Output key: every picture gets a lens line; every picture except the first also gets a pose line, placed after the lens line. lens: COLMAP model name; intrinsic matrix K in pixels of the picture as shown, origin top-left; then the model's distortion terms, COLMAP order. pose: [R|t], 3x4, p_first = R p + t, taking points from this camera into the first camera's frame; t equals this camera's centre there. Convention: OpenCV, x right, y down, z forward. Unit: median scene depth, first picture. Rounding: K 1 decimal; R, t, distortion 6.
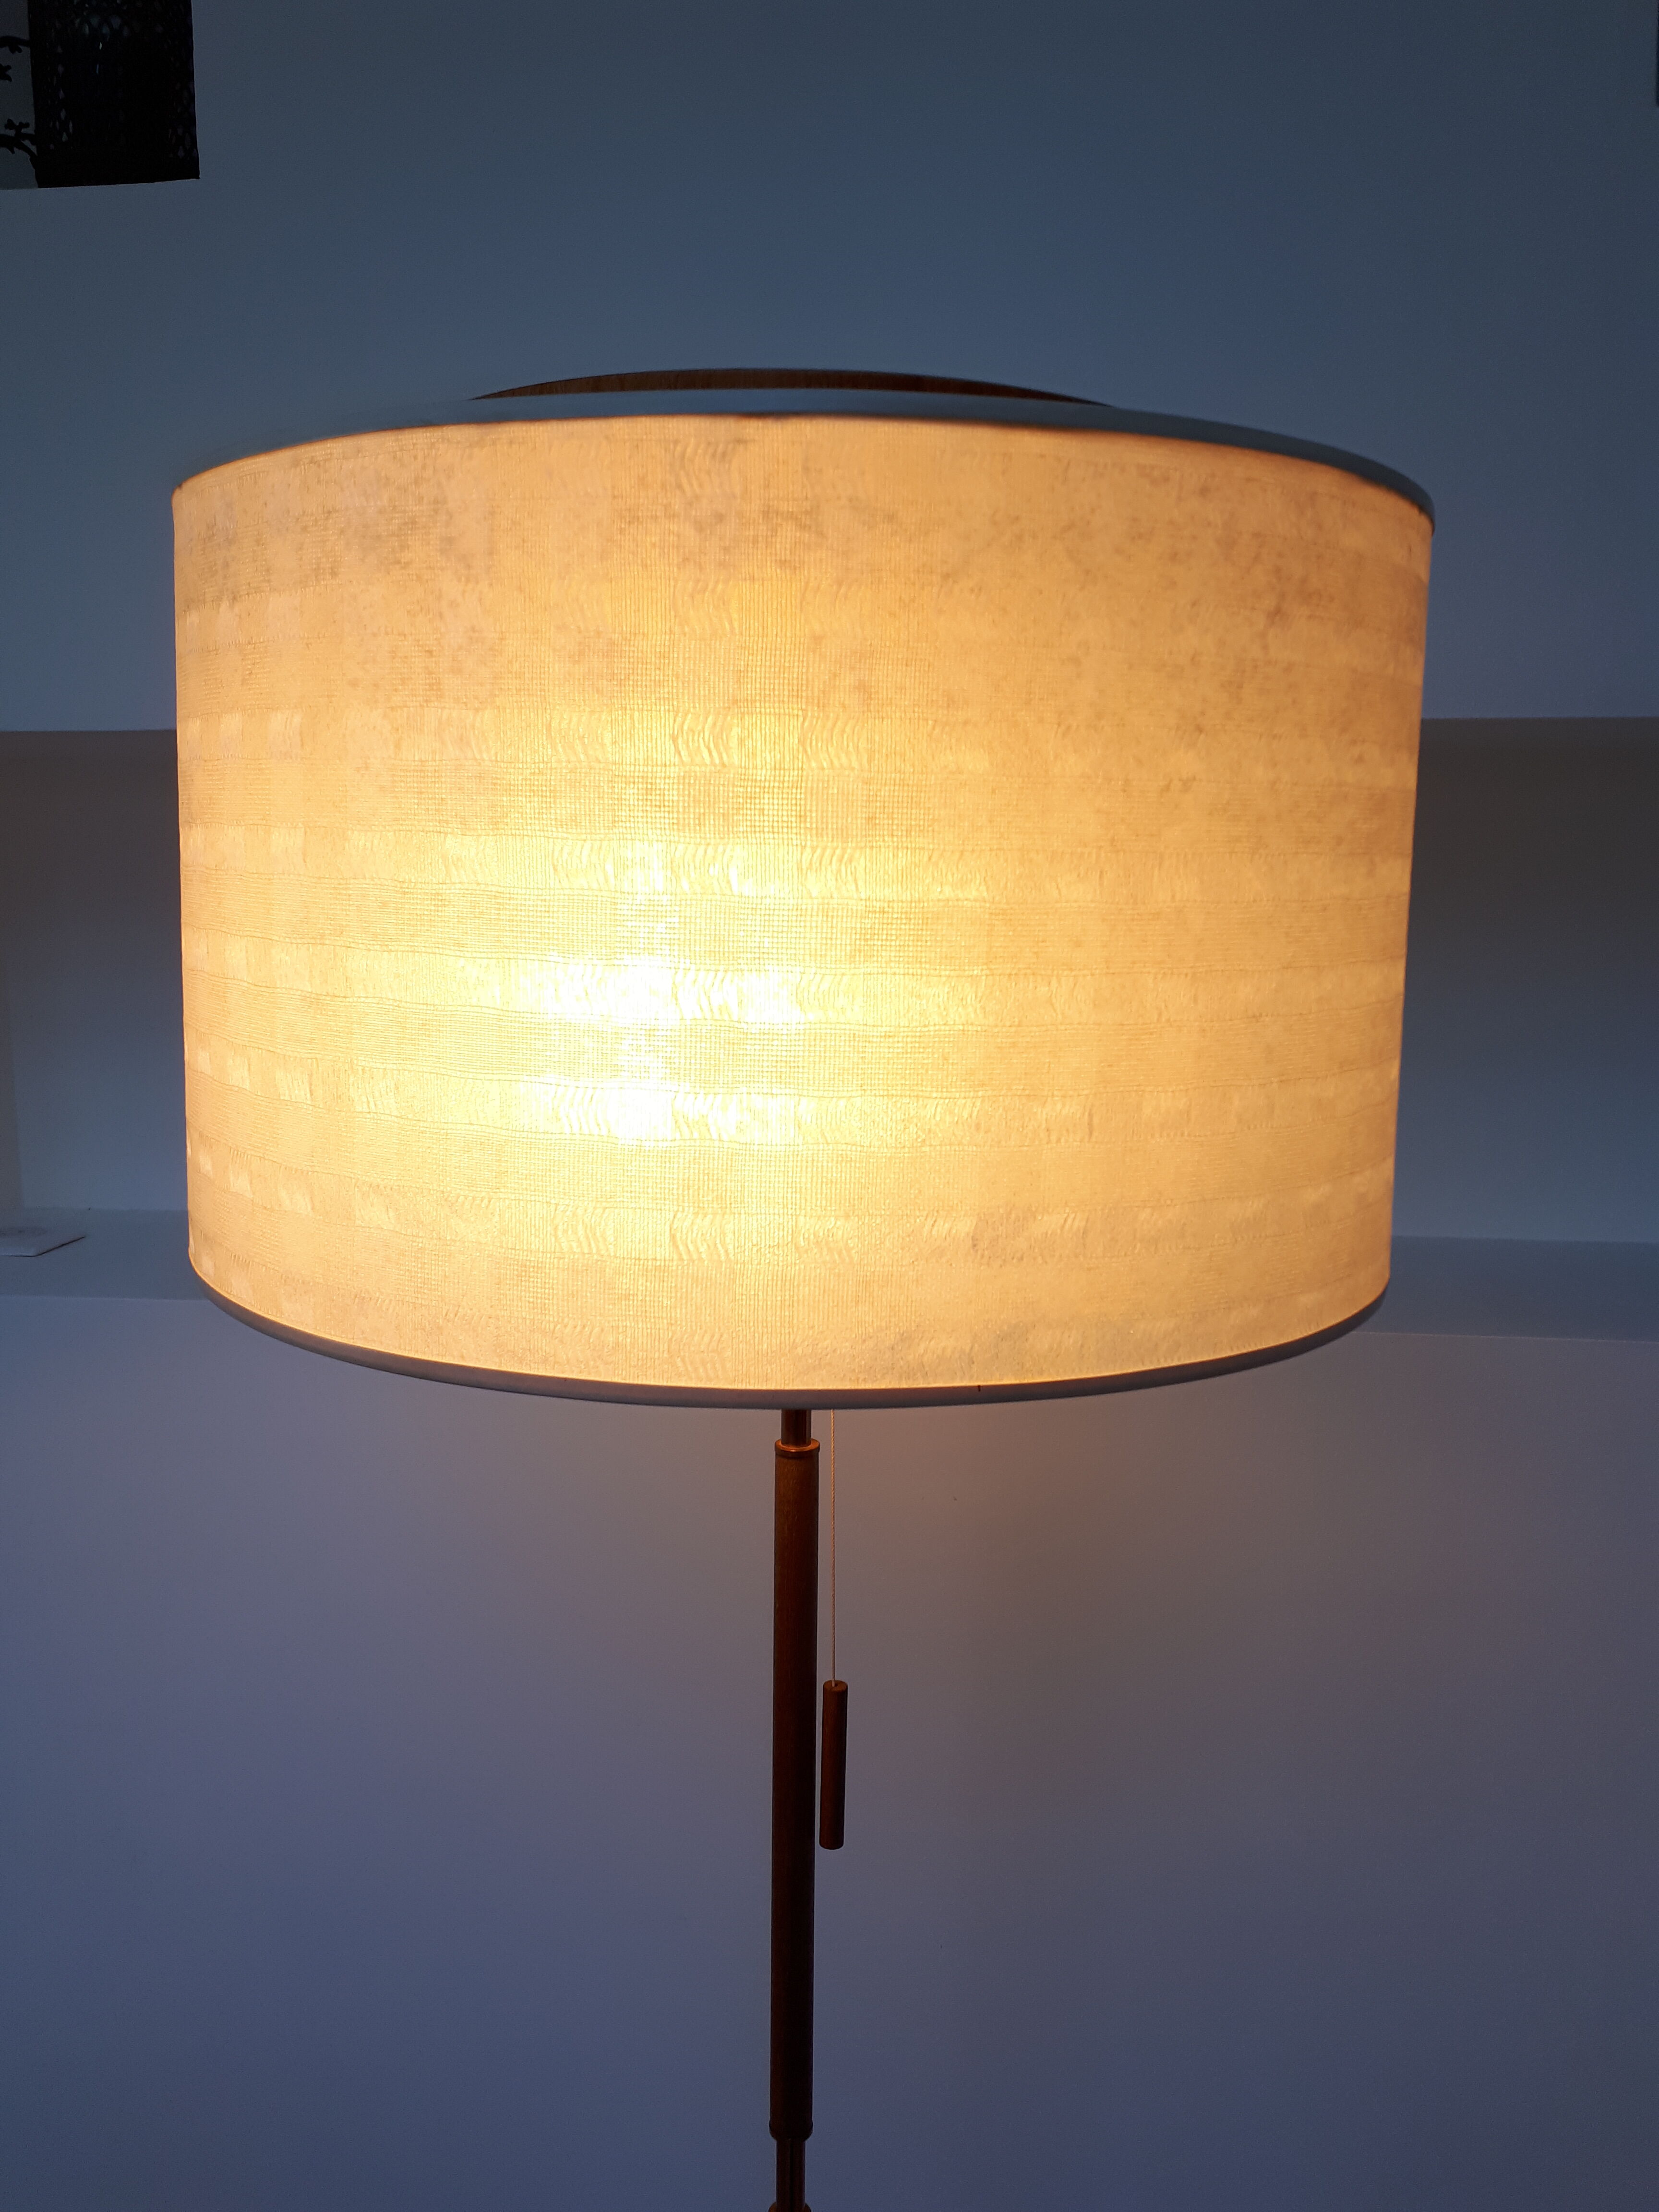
lens RADIAL K [[1742.3, 0, 826.6], [0, 1742.3, 1068.7], [0, 0, 1]] dist [0.159868, -0.278469]
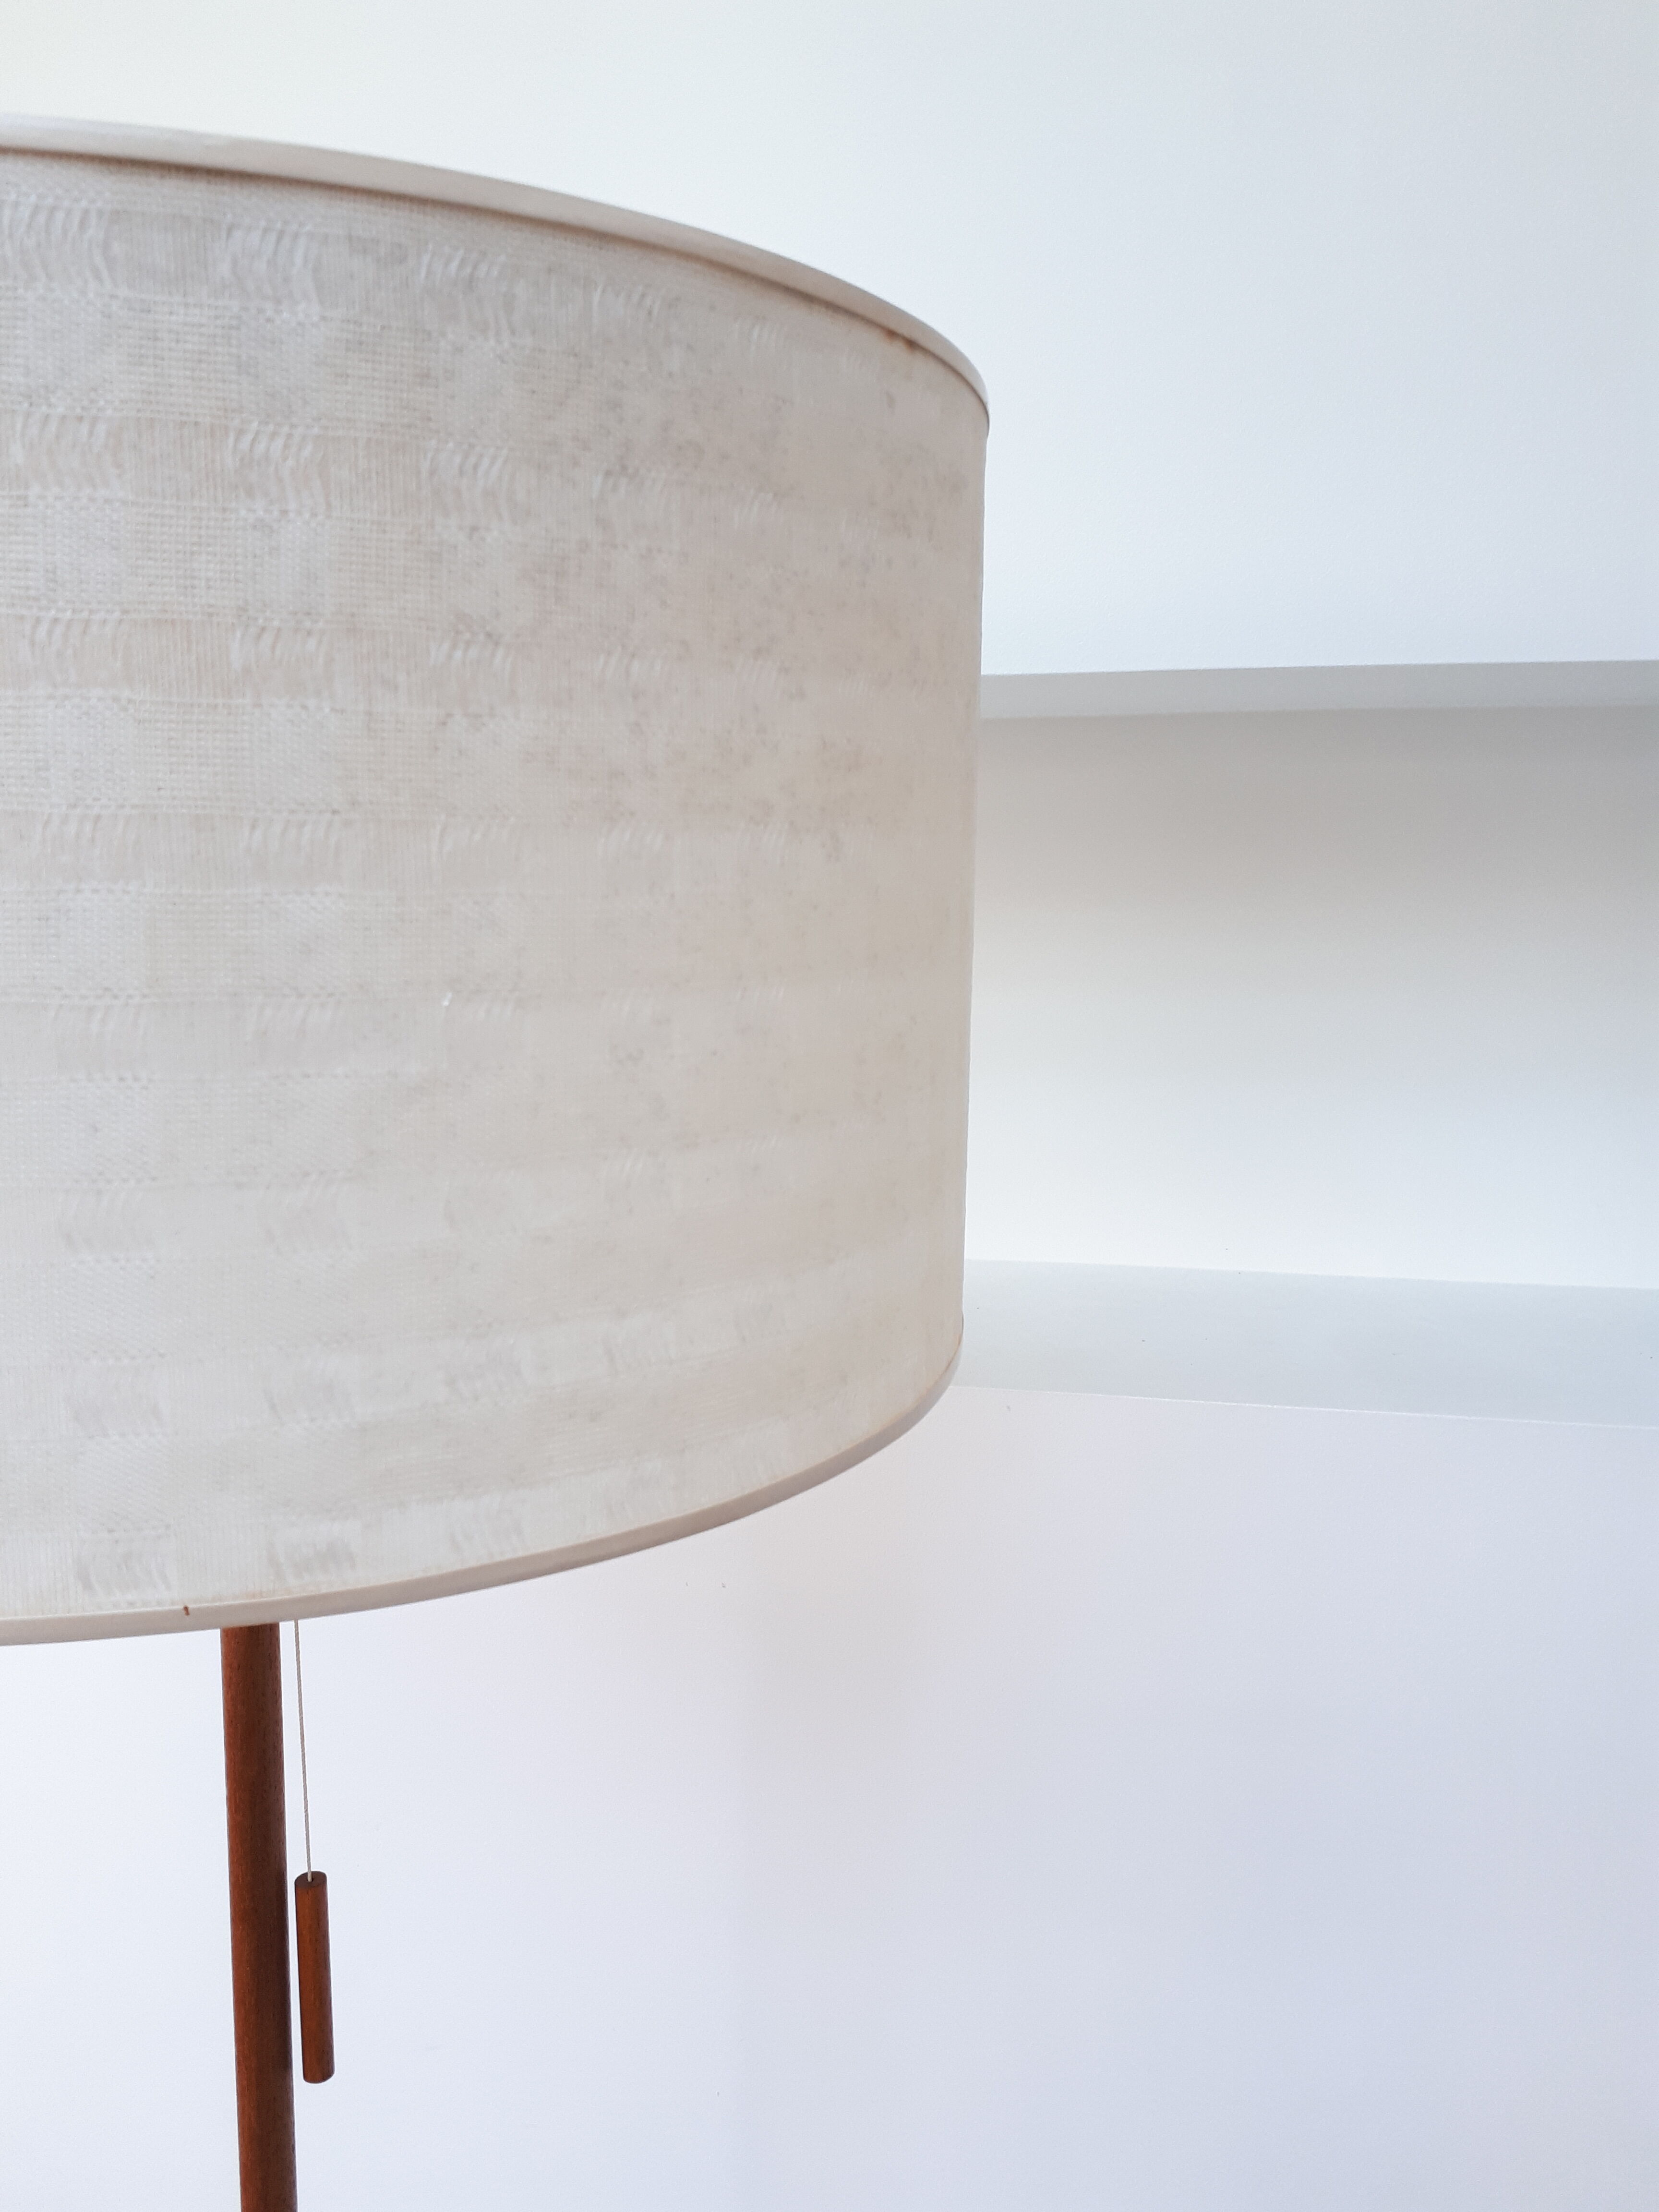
lens RADIAL K [[1742.3, 0, 826.6], [0, 1742.3, 1068.7], [0, 0, 1]] dist [0.159868, -0.278469]
pose [[0.999800, 0.002697, -0.019836, 0.349545], [-0.002480, 0.999937, 0.010993, -0.034293], [0.019864, -0.010941, 0.999743, 0.314837]]
